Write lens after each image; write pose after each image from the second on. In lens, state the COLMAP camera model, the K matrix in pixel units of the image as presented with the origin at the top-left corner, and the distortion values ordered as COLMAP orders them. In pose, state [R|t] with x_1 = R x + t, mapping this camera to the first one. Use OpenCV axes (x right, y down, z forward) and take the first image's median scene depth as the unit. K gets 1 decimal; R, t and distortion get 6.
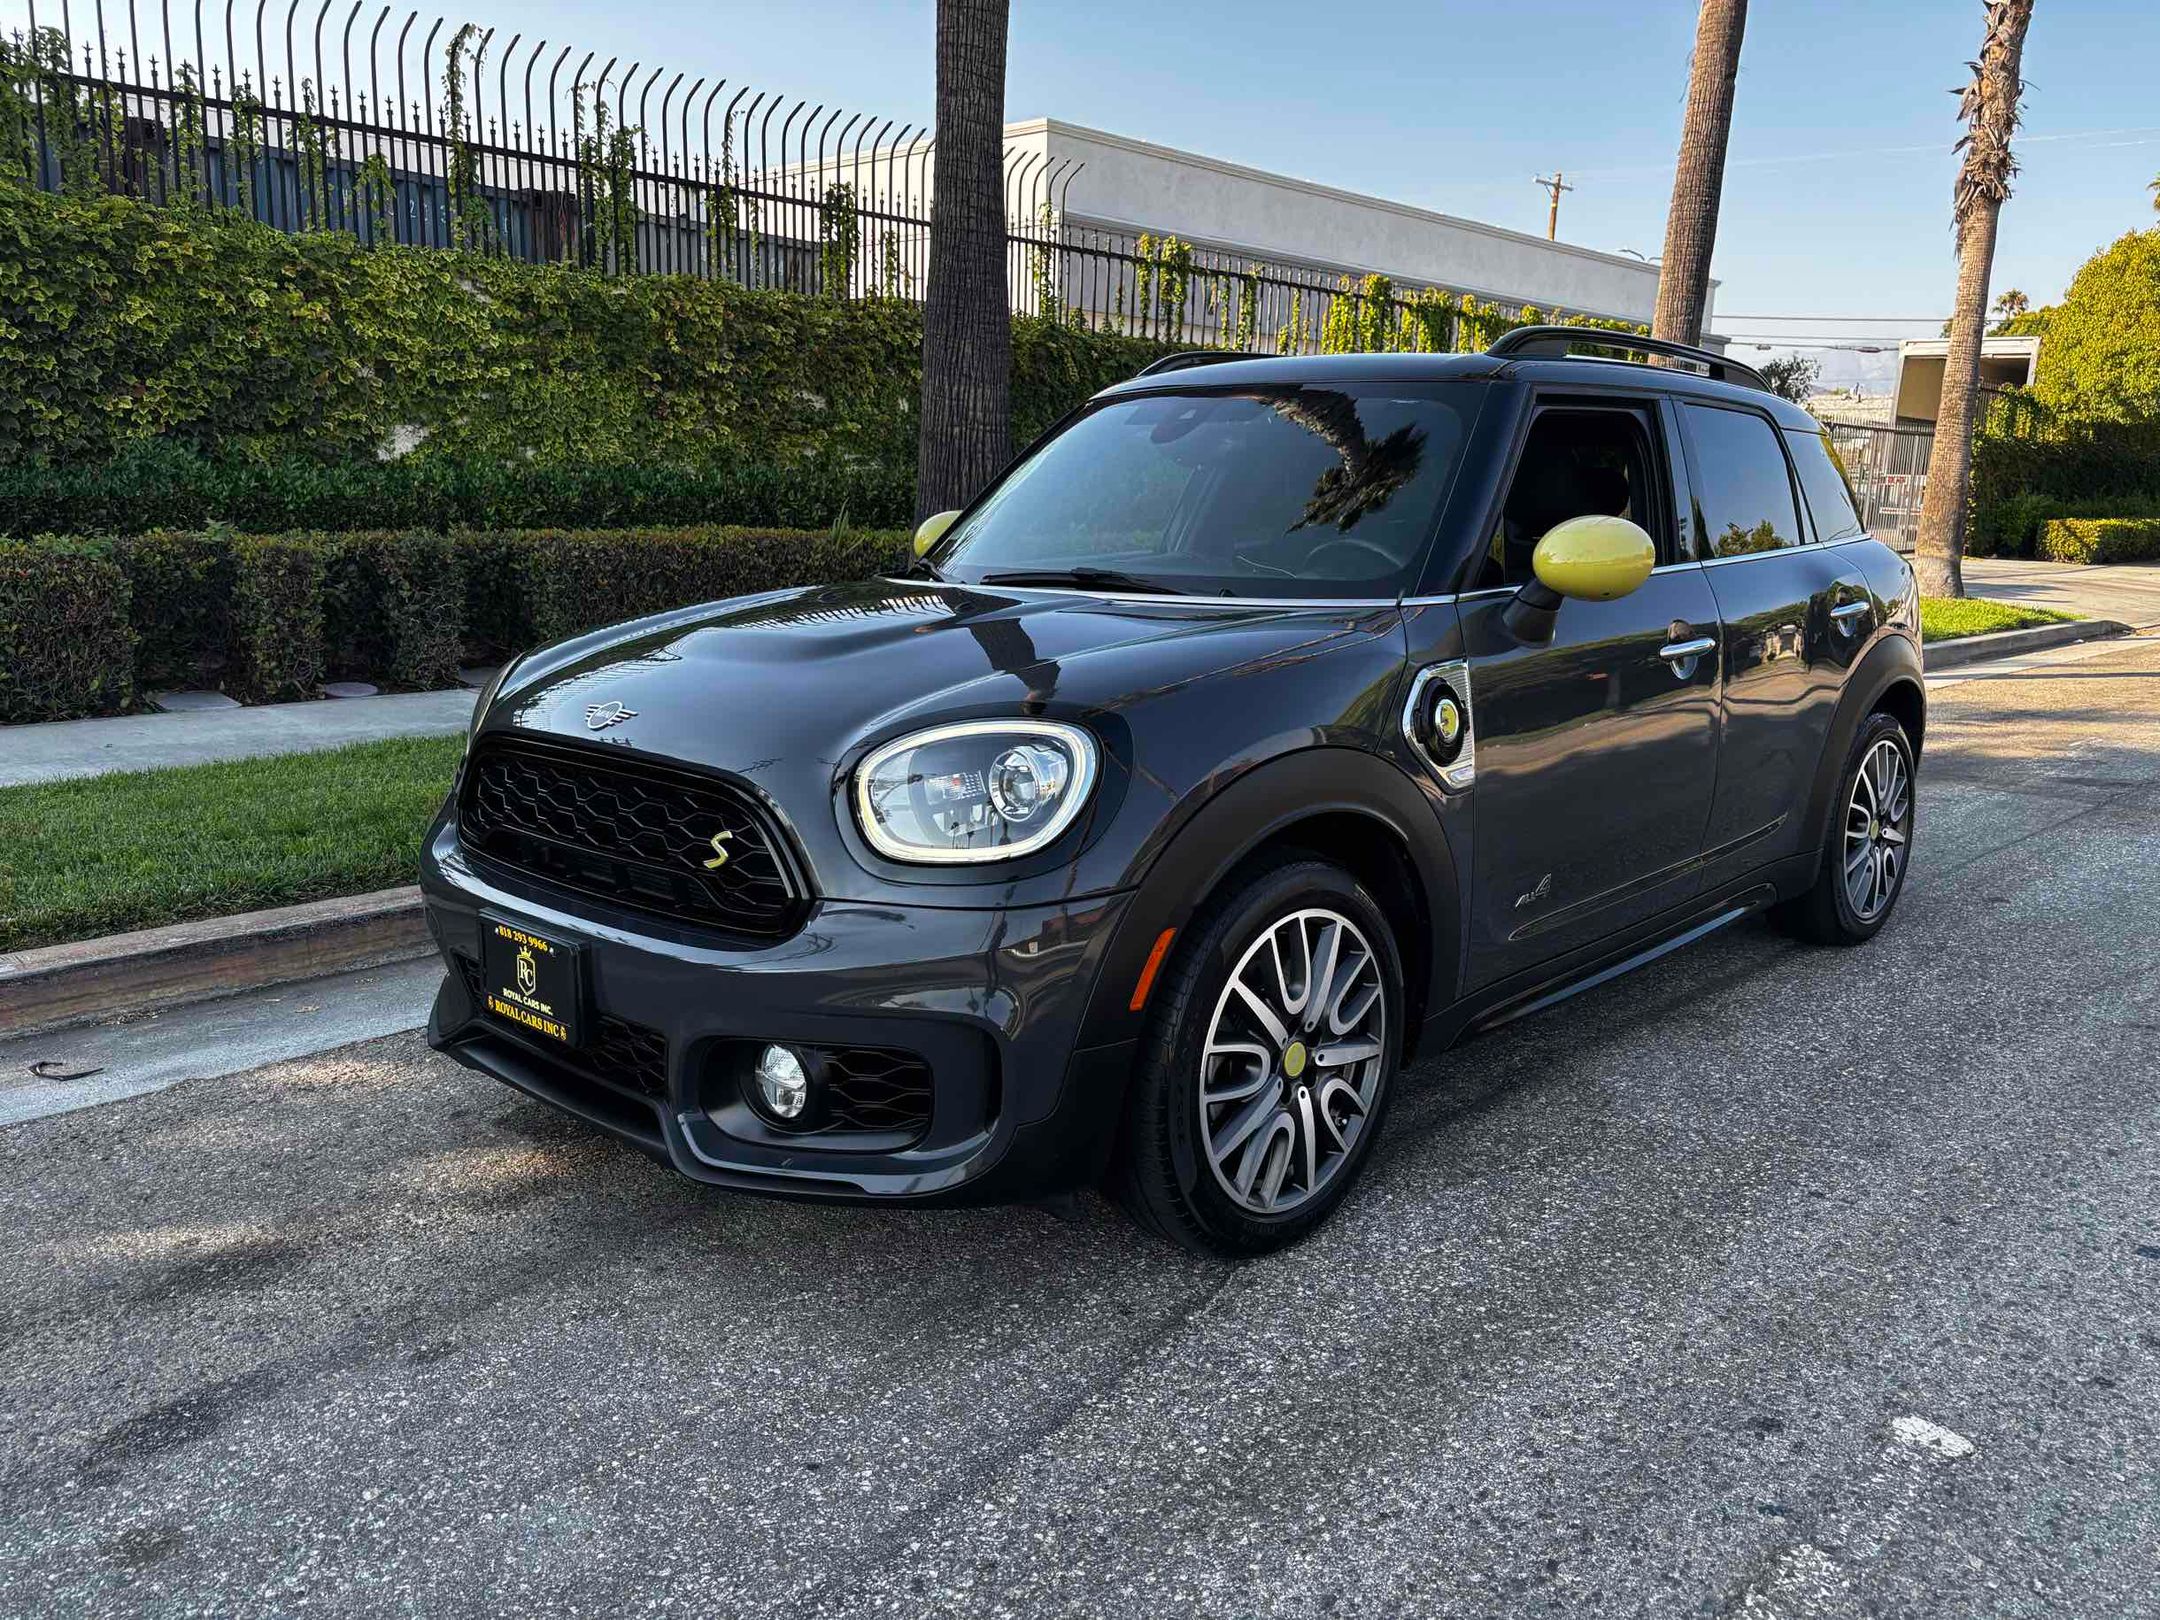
lens RADIAL K [[1635.9, 0, 1105.5], [0, 1635.9, 813.9], [0, 0, 1]] dist [0.057668, -0.071108]
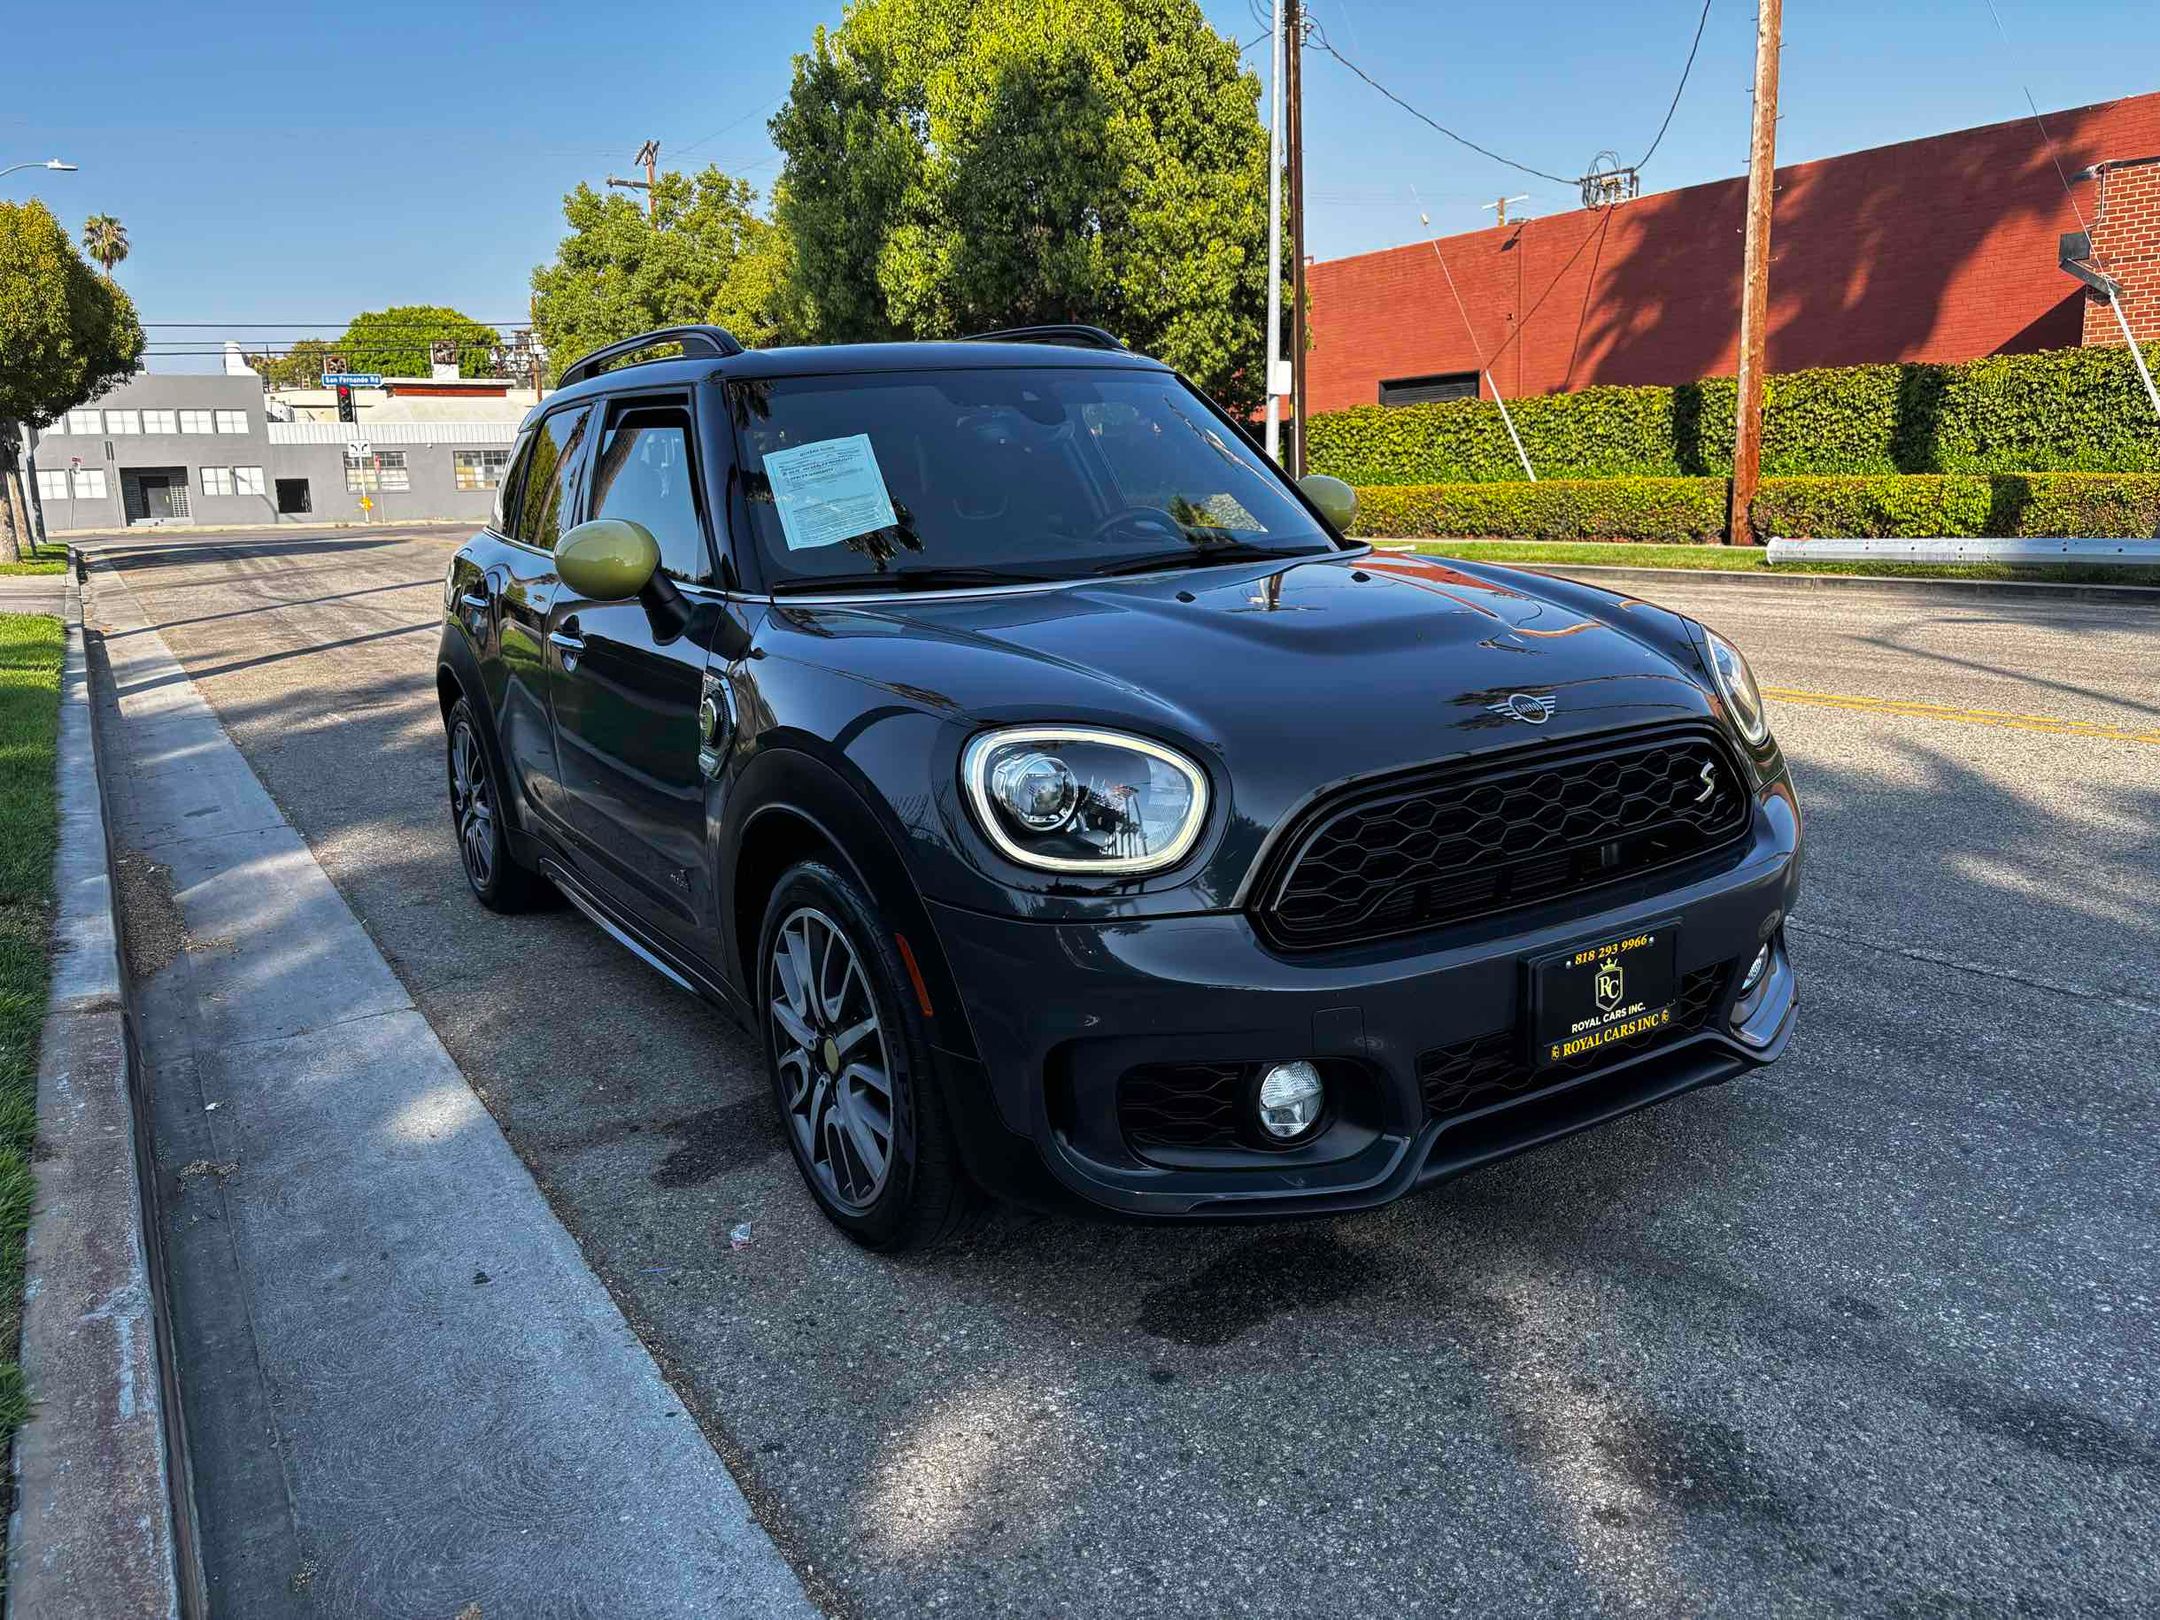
lens RADIAL K [[1643.7, 0, 1094.5], [0, 1643.7, 791.2], [0, 0, 1]] dist [0.035047, -0.032285]
pose [[0.253856, -0.216612, 0.942675, -0.391702], [0.232108, 0.959766, 0.158035, -0.068446], [-0.938980, 0.178684, 0.293920, 0.300402]]
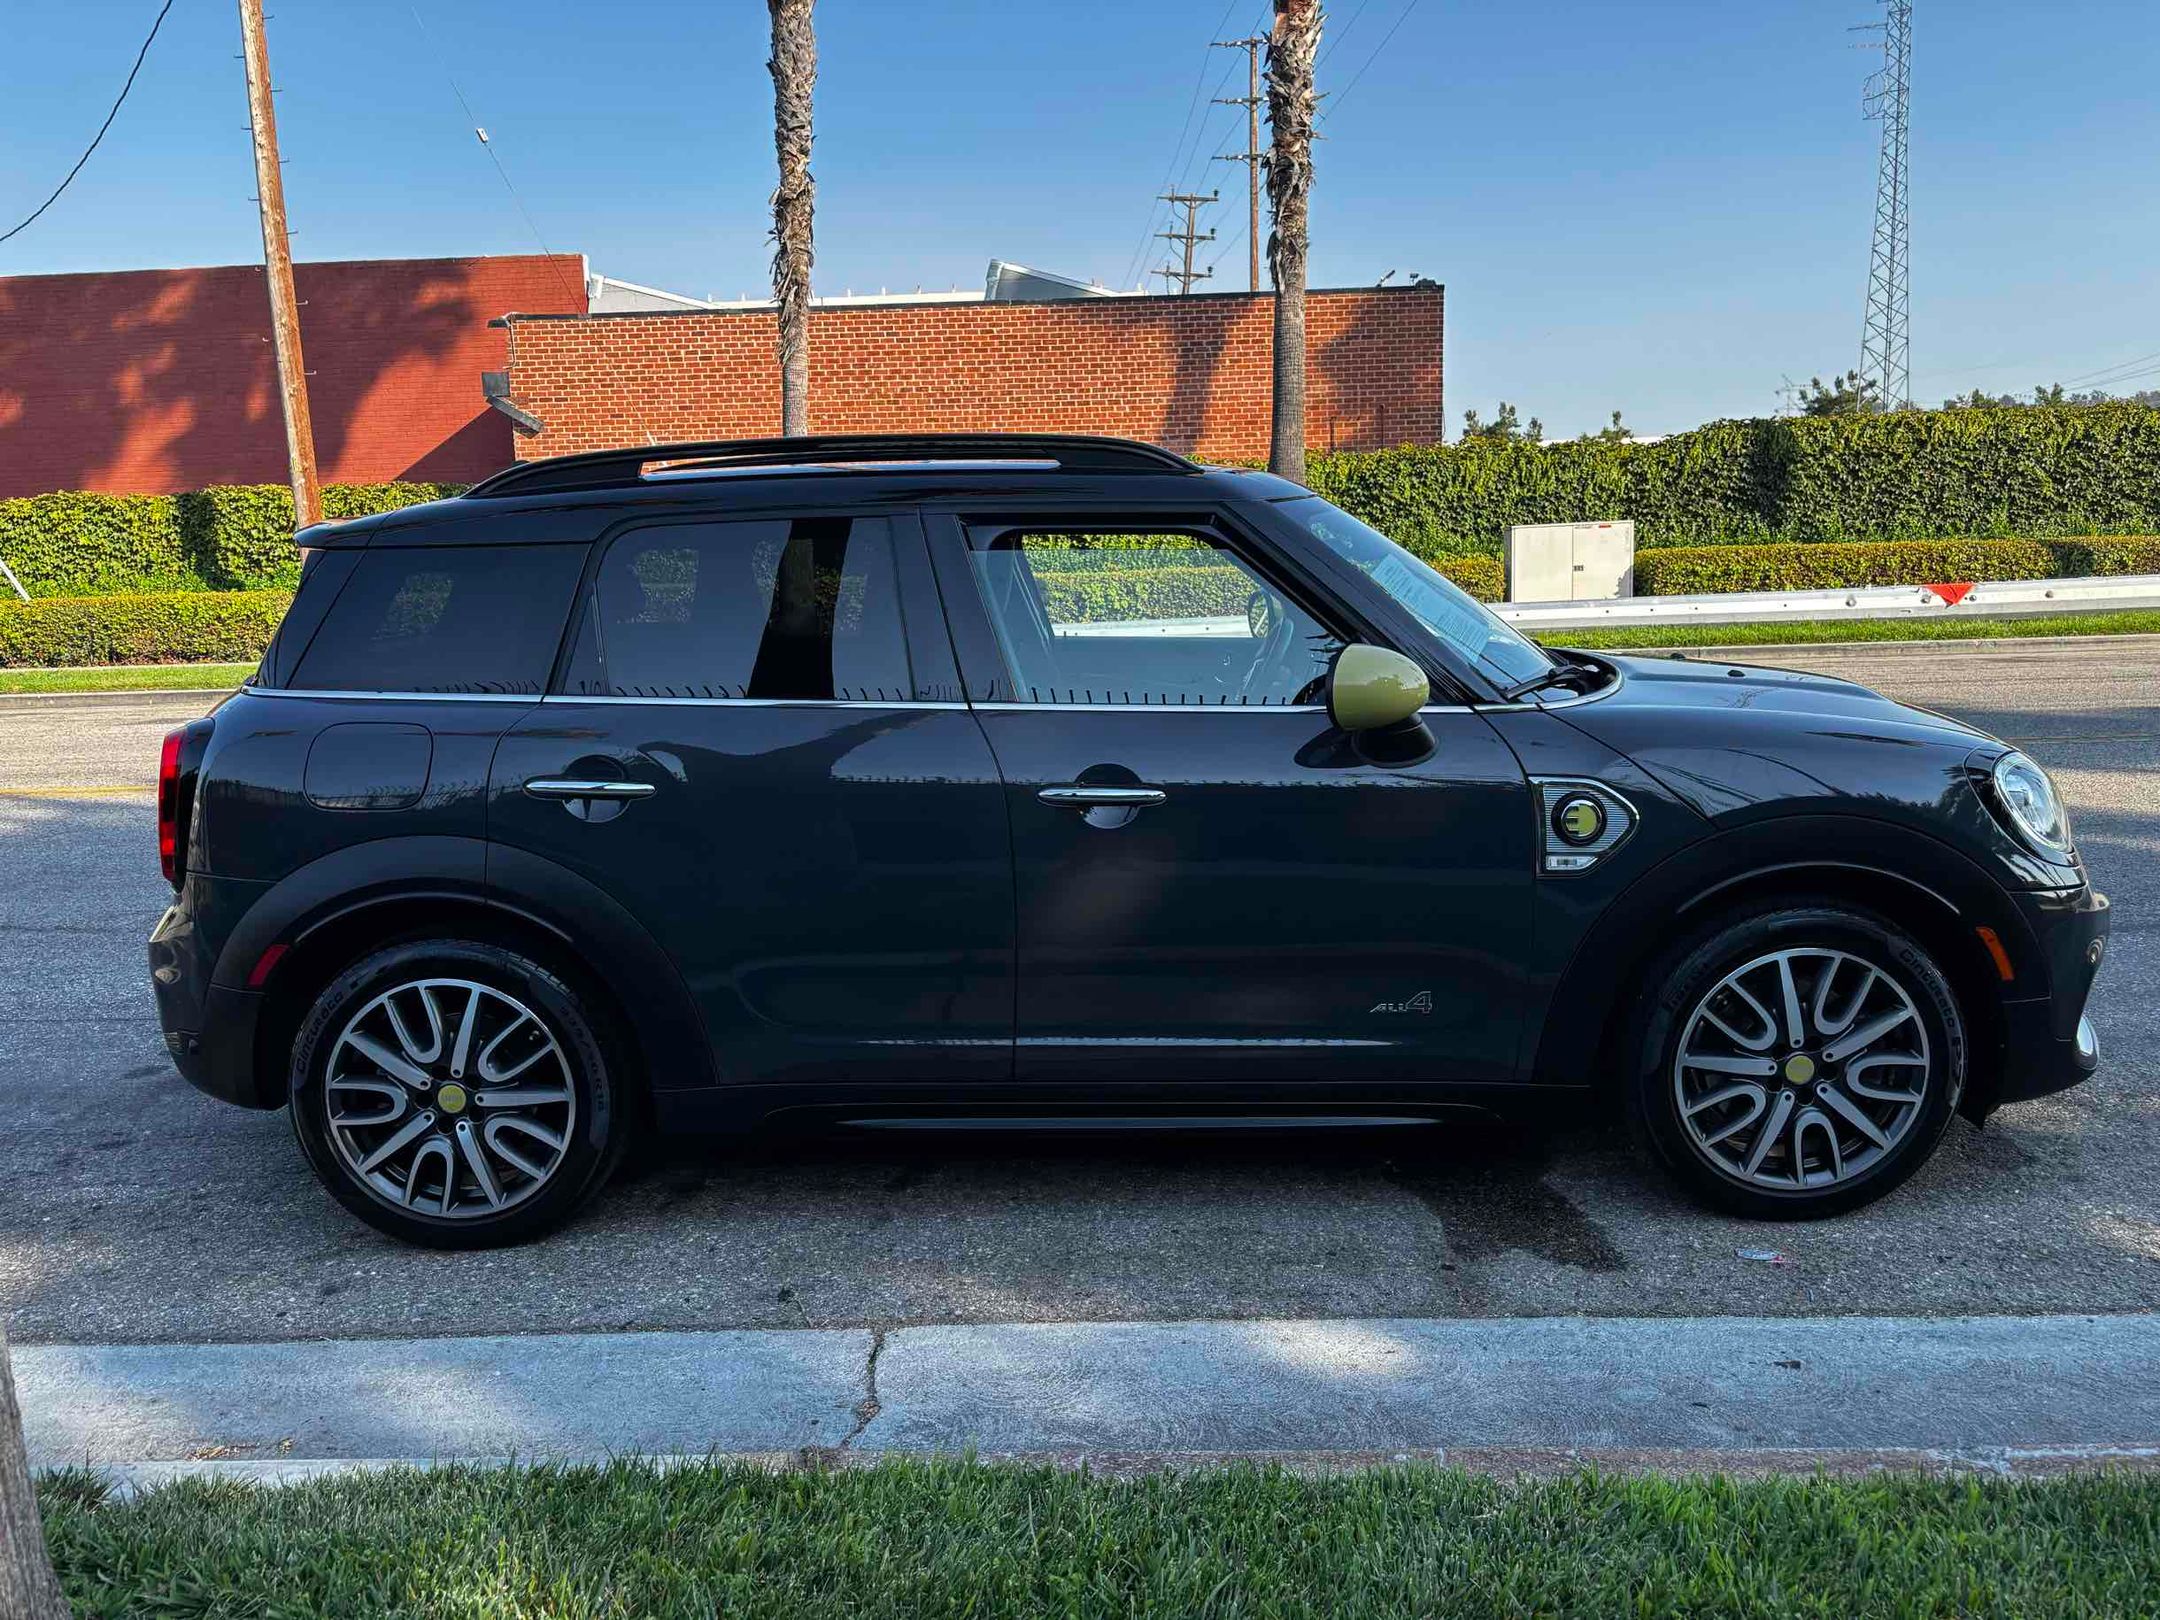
lens RADIAL K [[1643.7, 0, 1094.5], [0, 1643.7, 791.2], [0, 0, 1]] dist [0.035047, -0.032285]
pose [[-0.676854, -0.121657, 0.725994, -0.274088], [0.161434, 0.937708, 0.307642, -0.185386], [-0.718197, 0.325429, -0.615052, 0.783909]]
